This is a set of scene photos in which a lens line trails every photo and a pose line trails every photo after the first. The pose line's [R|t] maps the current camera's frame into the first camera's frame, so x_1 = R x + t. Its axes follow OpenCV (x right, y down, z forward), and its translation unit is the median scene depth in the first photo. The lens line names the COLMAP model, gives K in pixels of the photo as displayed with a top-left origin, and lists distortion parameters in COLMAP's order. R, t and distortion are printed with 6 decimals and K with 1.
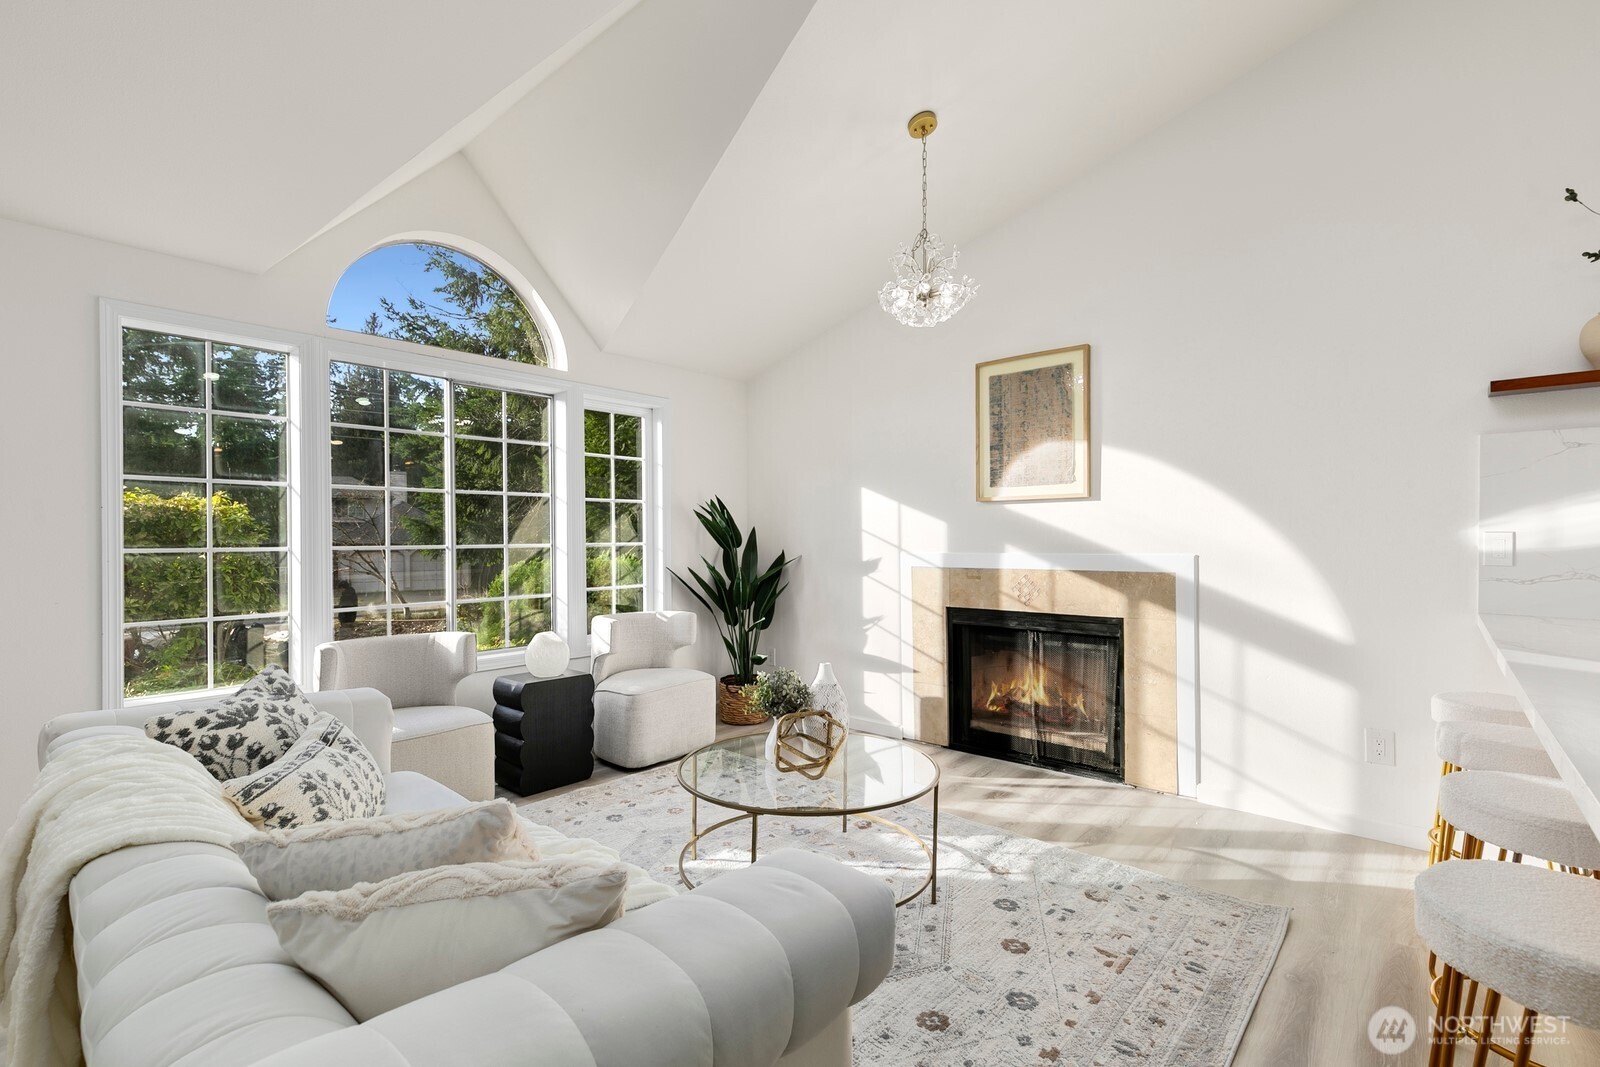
lens RADIAL K [[722.3, 0, 798.0], [0, 722.3, 539.8], [0, 0, 1]] dist [0.001791, 0.000264]
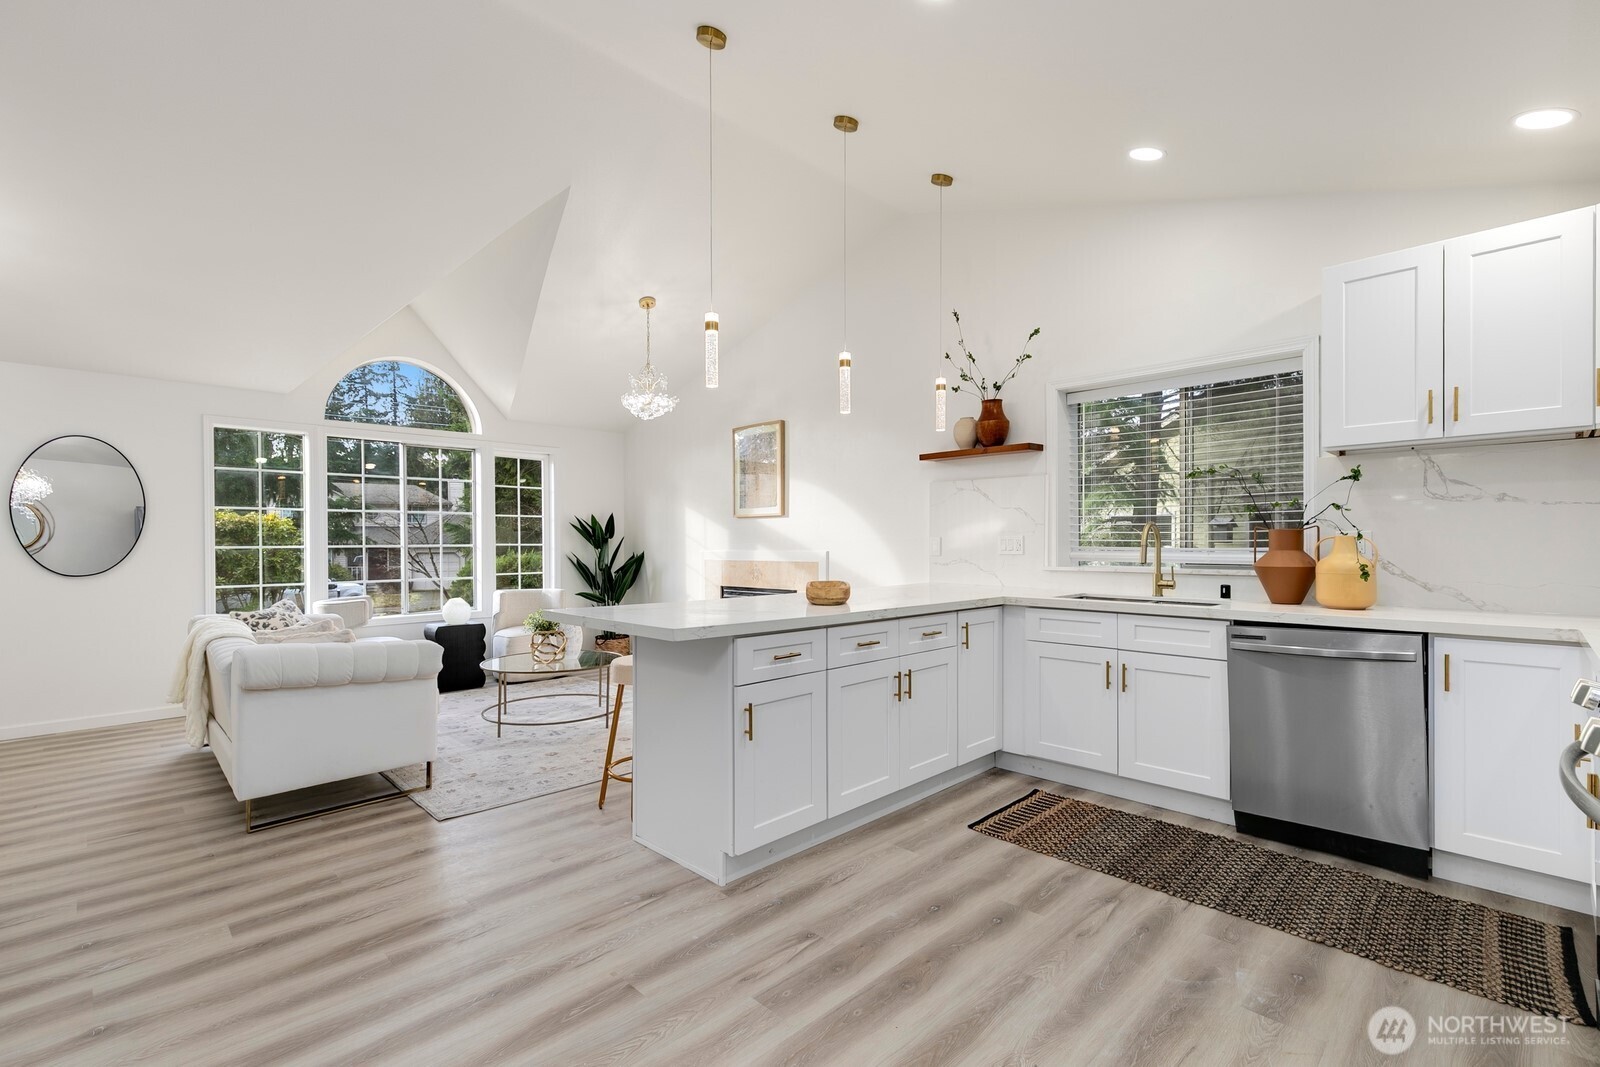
lens RADIAL K [[716.8, 0, 799.5], [0, 716.8, 545.0], [0, 0, 1]] dist [0.004056, 0.000334]
pose [[0.997490, 0.001199, -0.070792, 0.501221], [-0.001121, 0.999999, 0.001147, 0.004863], [0.070793, -0.001065, 0.997490, -0.528877]]
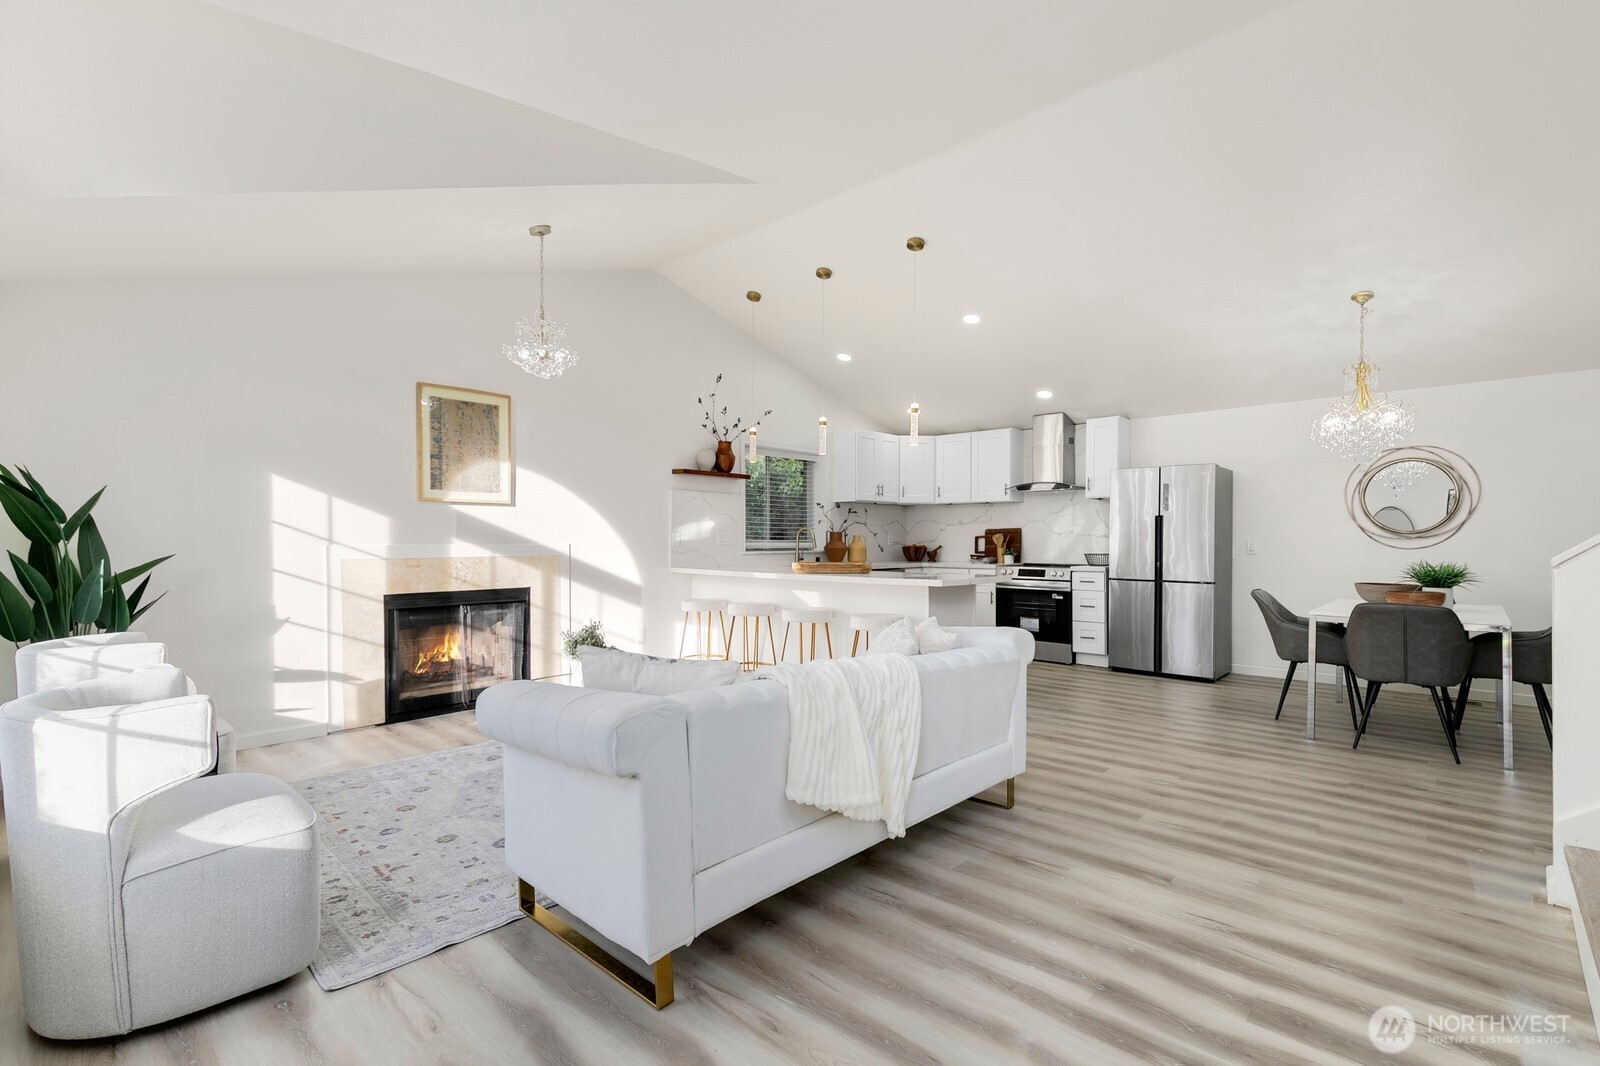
lens RADIAL K [[722.3, 0, 798.0], [0, 722.3, 539.3], [0, 0, 1]] dist [0.001791, 0.000264]
pose [[0.027388, 0.004444, 0.999615, -0.901965], [0.000004, 0.999990, -0.004446, 0.014854], [-0.999625, 0.000126, 0.027387, 0.359833]]
